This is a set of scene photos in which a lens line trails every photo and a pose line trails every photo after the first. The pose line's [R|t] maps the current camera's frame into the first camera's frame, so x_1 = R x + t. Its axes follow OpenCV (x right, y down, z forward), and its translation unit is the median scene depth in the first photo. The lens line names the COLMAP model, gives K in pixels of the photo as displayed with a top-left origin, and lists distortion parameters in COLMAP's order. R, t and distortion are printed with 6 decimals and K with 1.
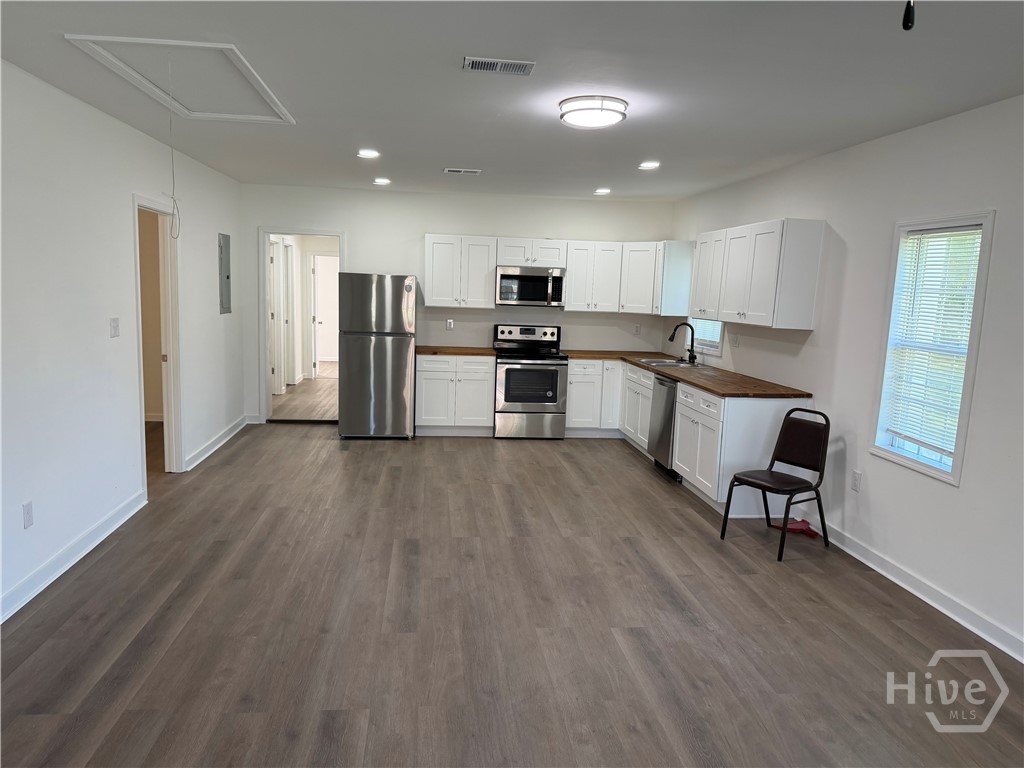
lens RADIAL K [[712.2, 0, 512.0], [0, 712.2, 384.0], [0, 0, 1]] dist [0.003395, -0.001626]
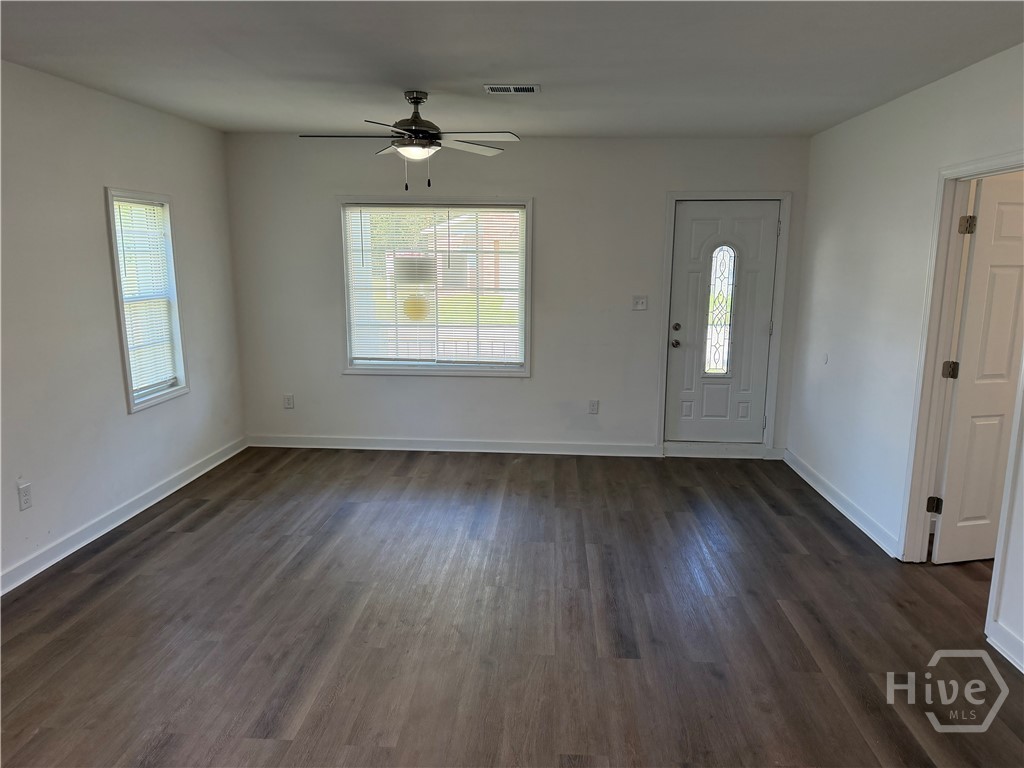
lens RADIAL K [[712.2, 0, 512.0], [0, 712.2, 384.0], [0, 0, 1]] dist [0.003395, -0.001626]
pose [[-0.984339, -0.070268, 0.161674, -0.189253], [-0.015755, 0.948518, 0.316332, -0.255196], [-0.175579, 0.308831, -0.934770, 1.680723]]
